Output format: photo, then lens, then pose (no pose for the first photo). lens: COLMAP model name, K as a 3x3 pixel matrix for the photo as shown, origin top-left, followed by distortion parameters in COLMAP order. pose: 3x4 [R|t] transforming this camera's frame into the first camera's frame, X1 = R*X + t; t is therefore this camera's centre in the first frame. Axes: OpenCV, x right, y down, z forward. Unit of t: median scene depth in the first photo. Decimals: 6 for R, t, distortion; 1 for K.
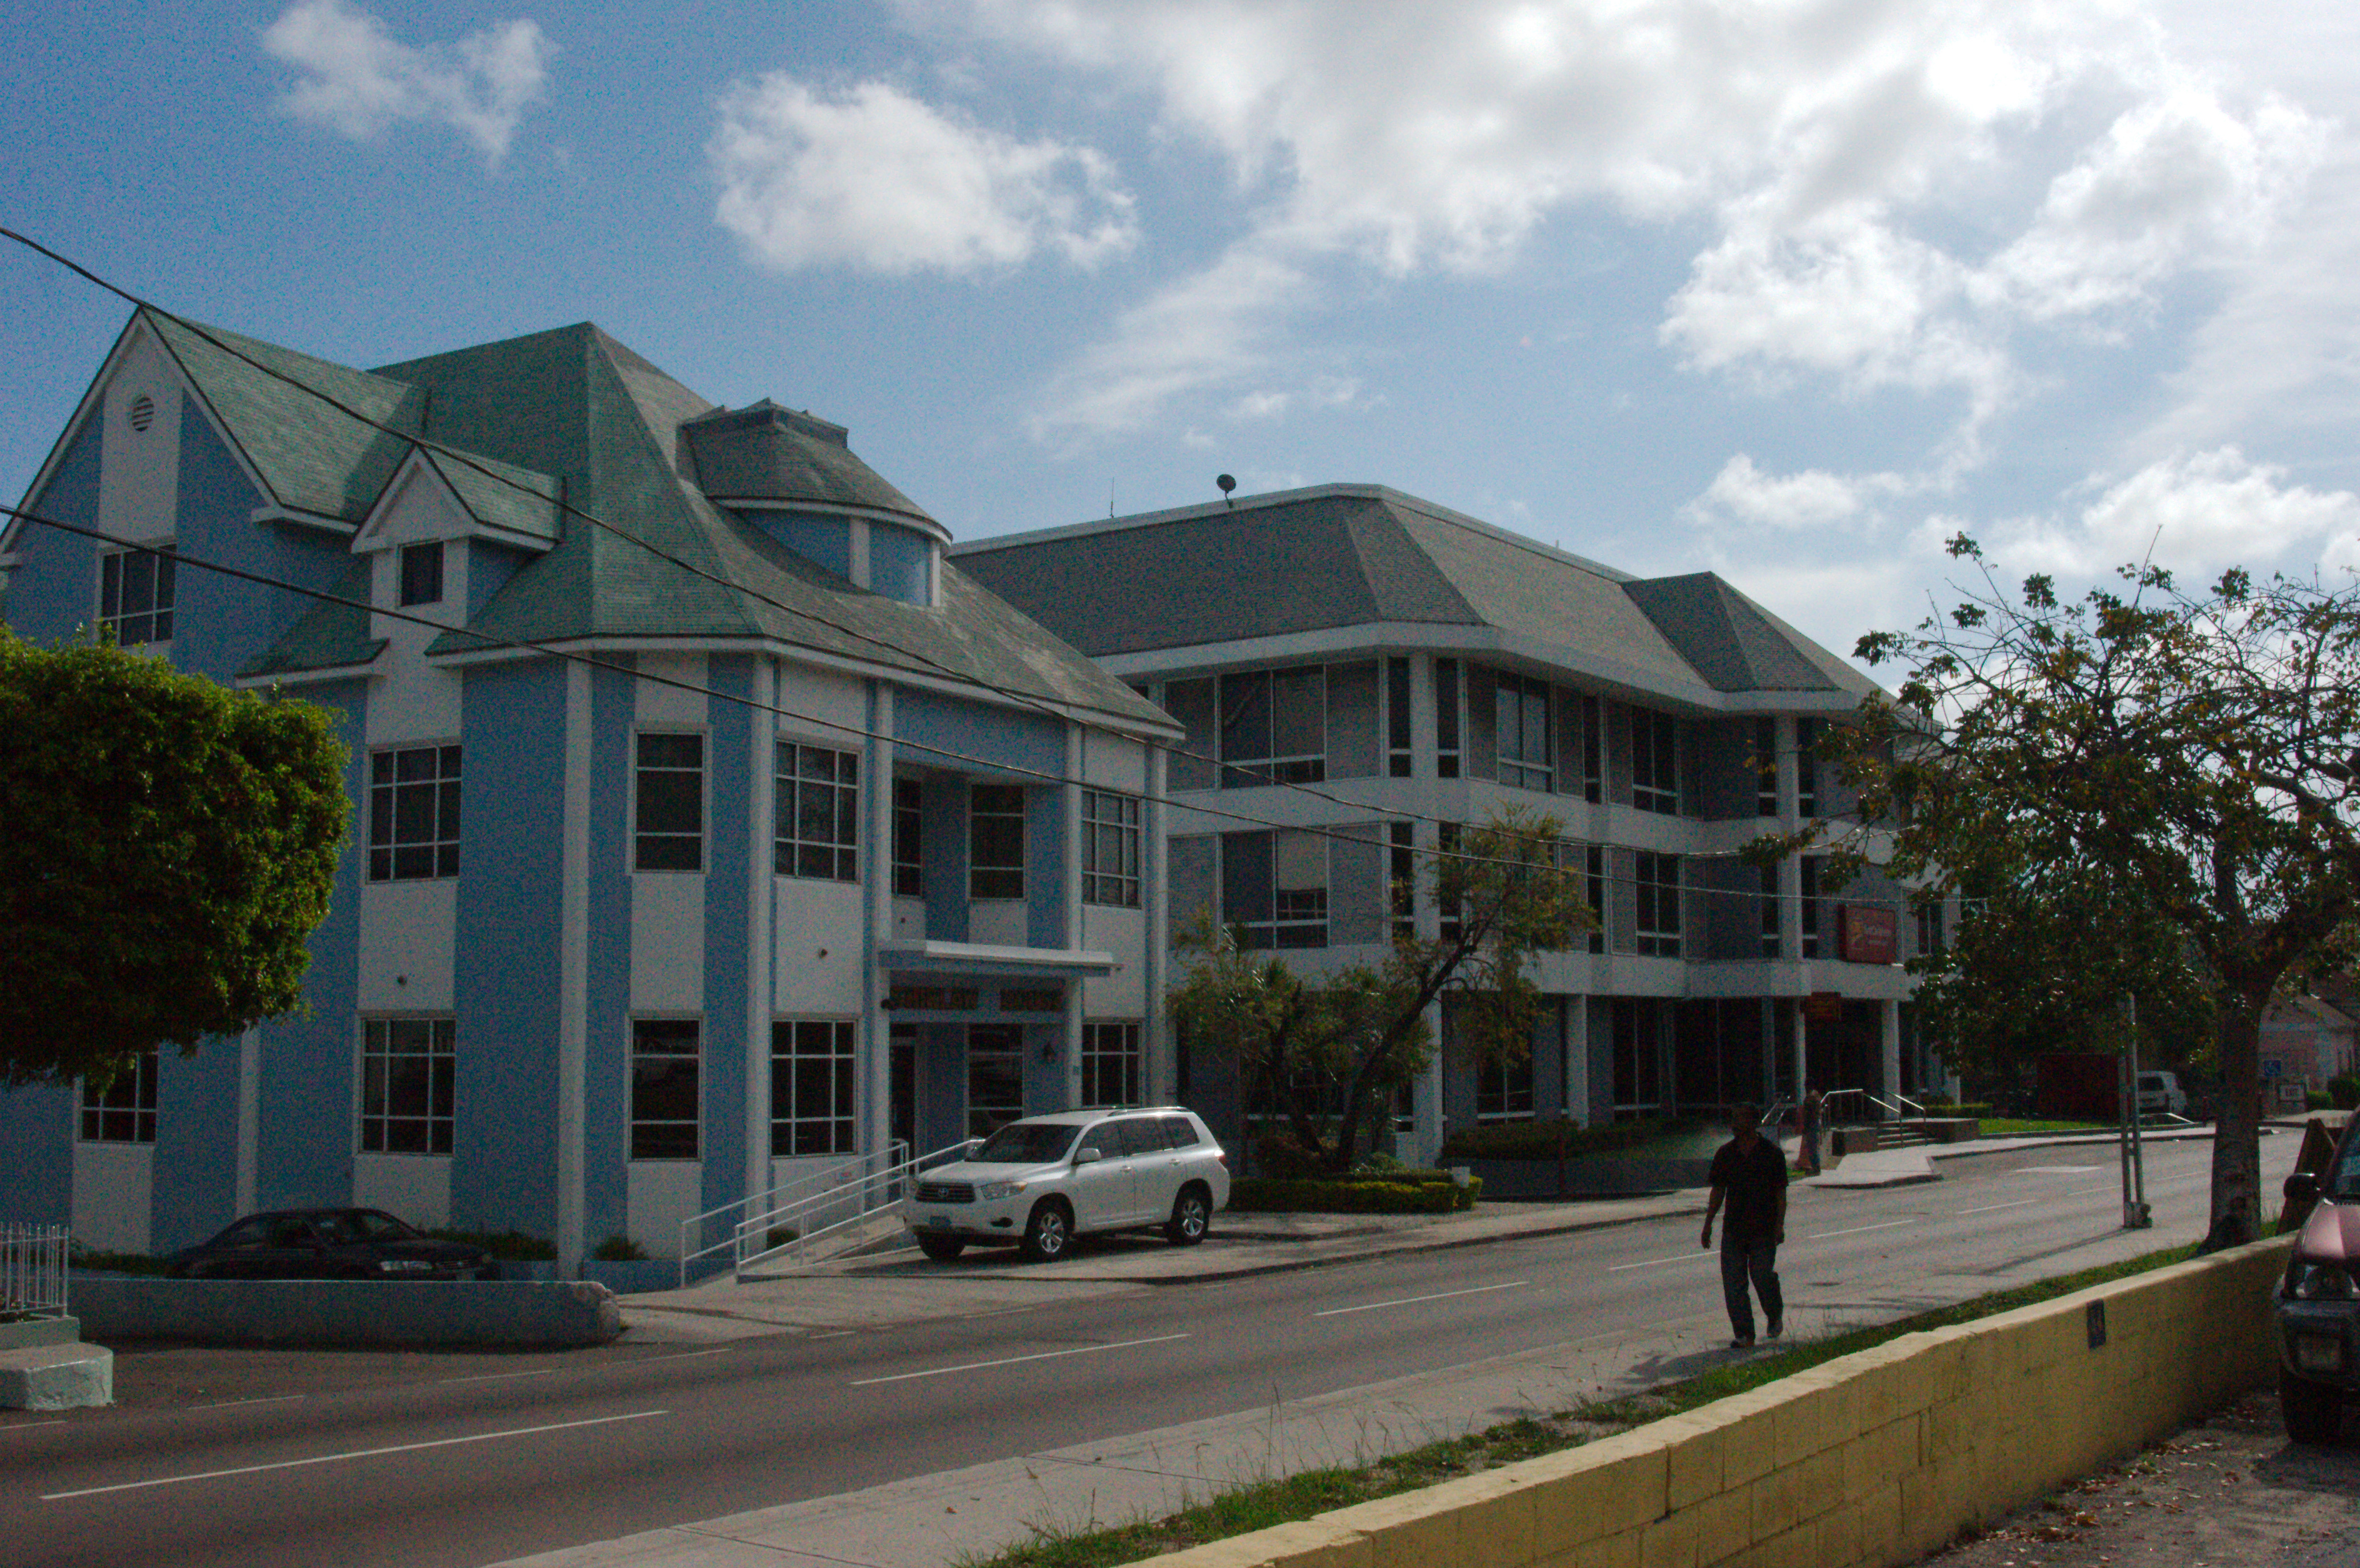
lens RADIAL K [[2488.3, 0, 1175.9], [0, 2488.3, 784.9], [0, 0, 1]] dist [-0.077714, 0.000000]
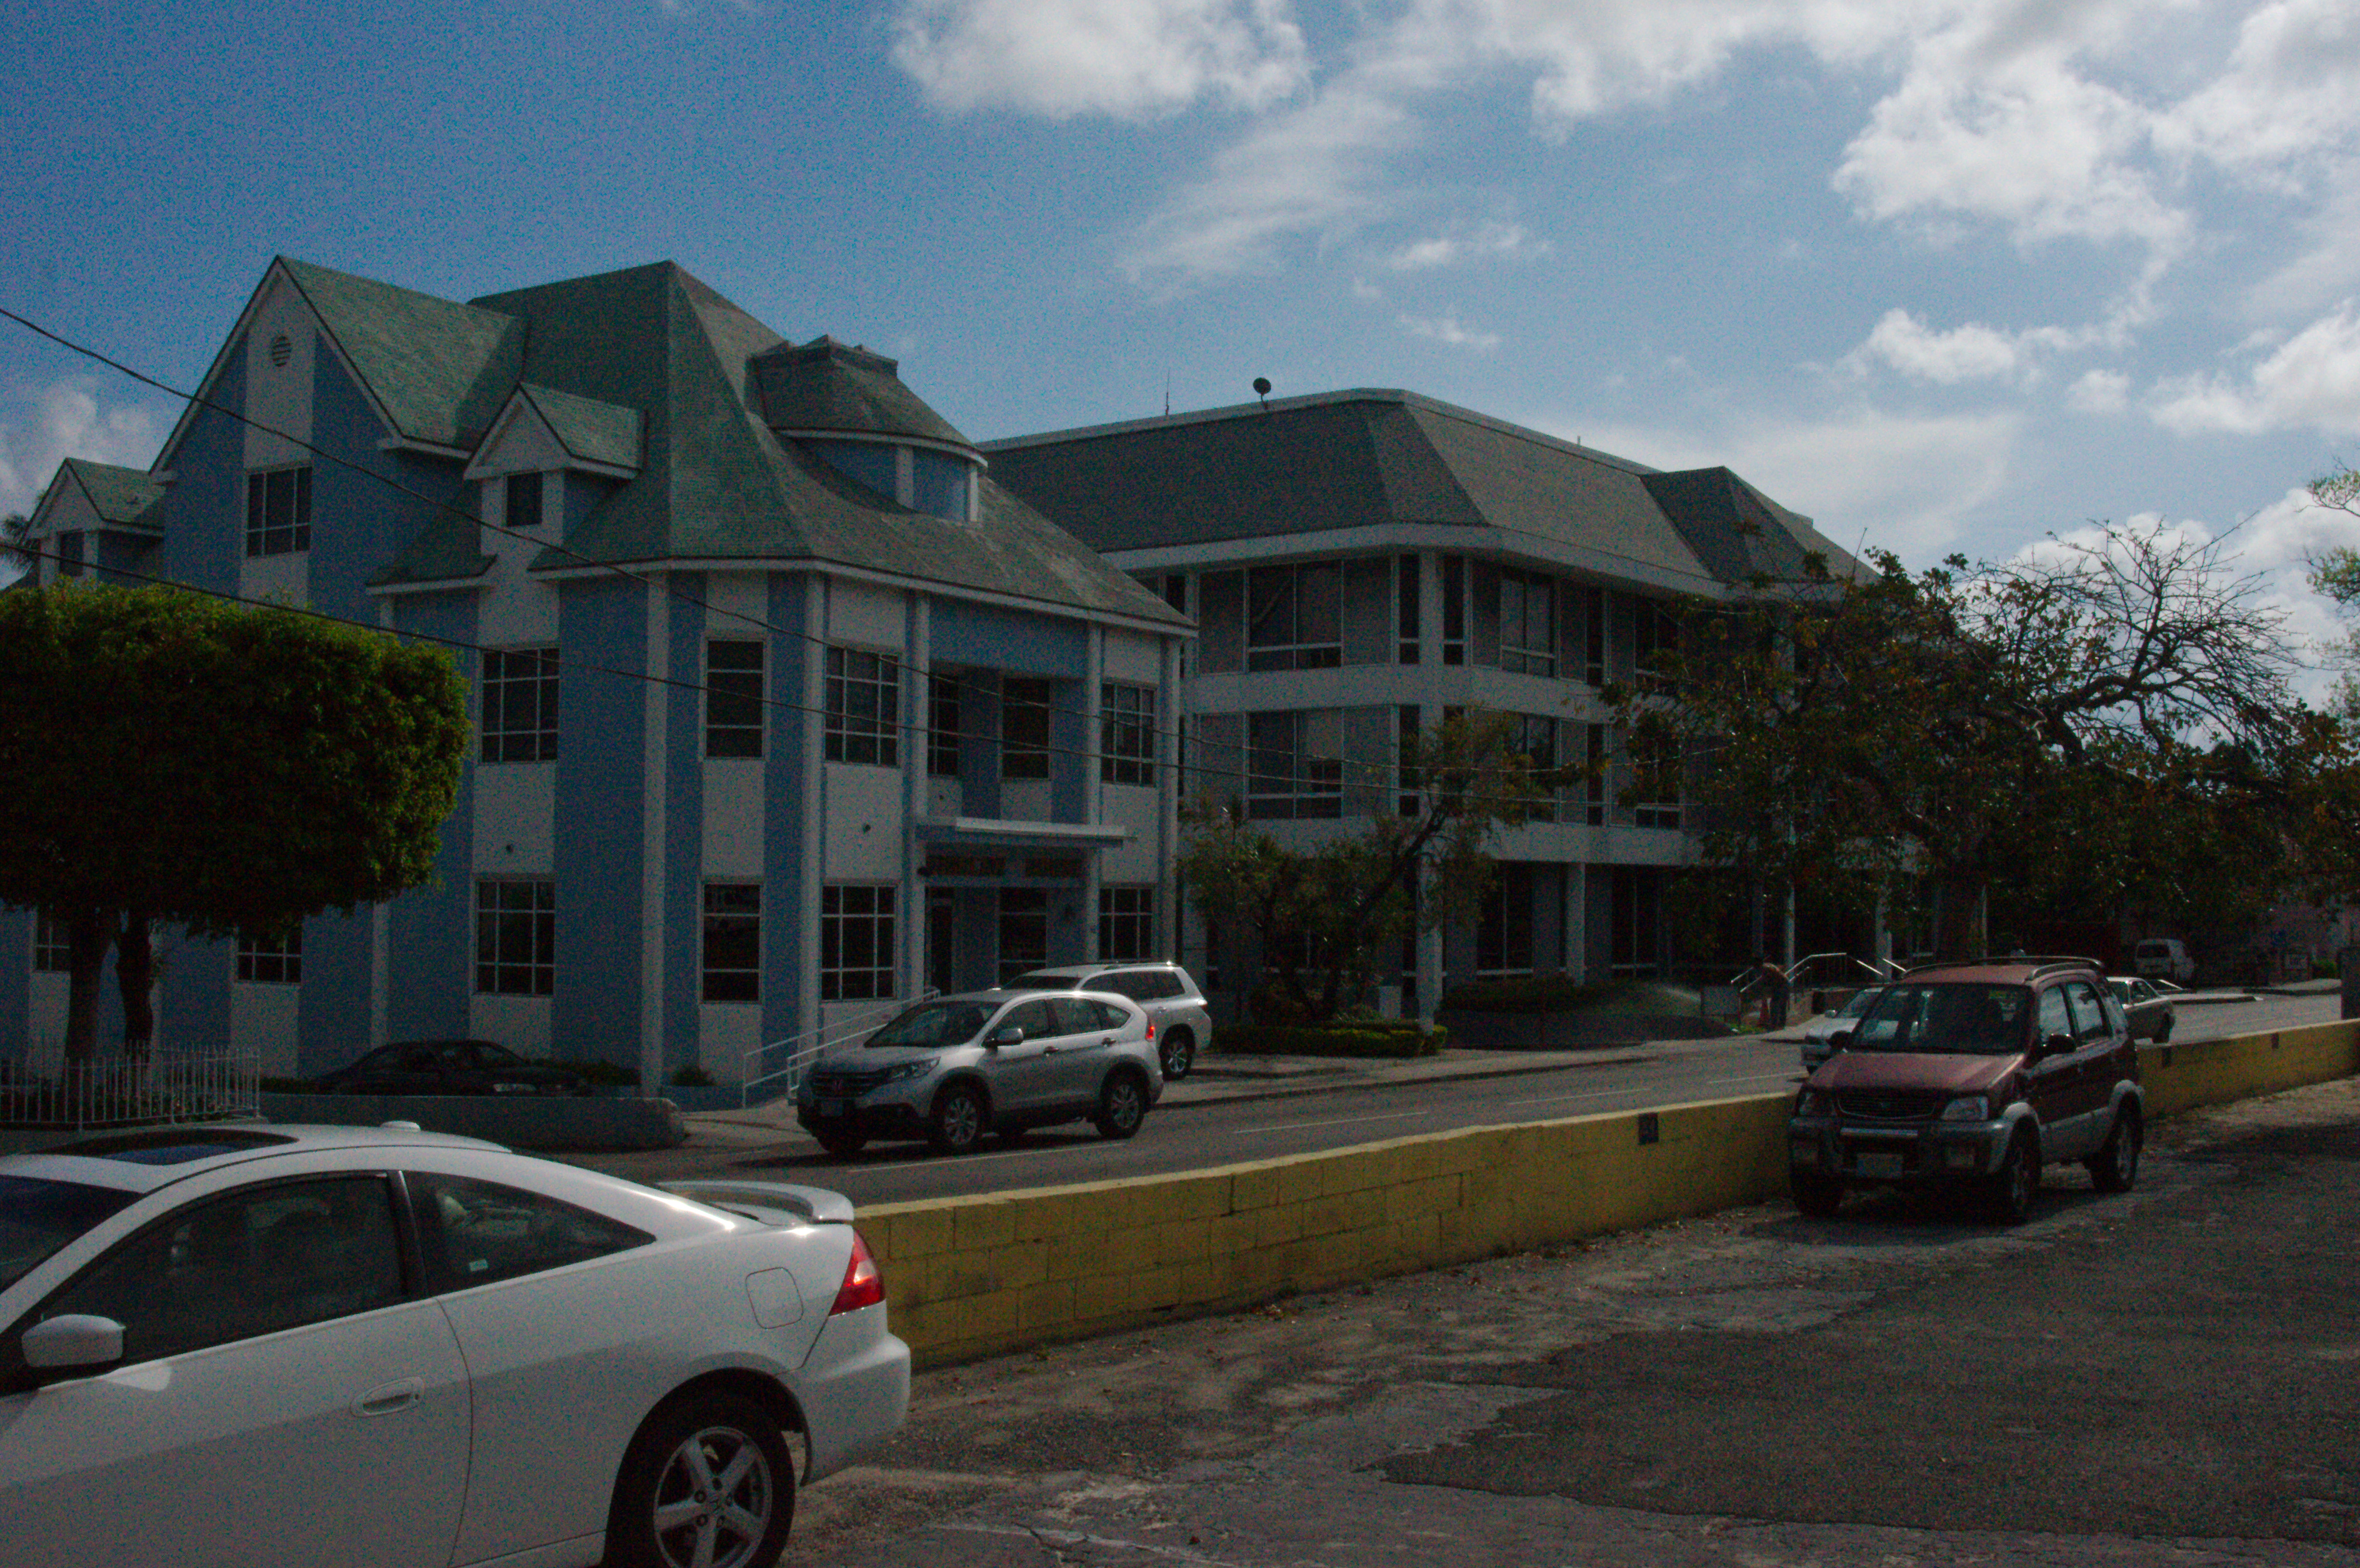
lens RADIAL K [[2488.3, 0, 1182.1], [0, 2488.3, 792.7], [0, 0, 1]] dist [-0.077714, 0.000000]
pose [[0.999284, 0.010915, -0.036217, 0.044423], [-0.008591, 0.997931, 0.063716, -0.022639], [0.036838, -0.063360, 0.997311, -0.147071]]
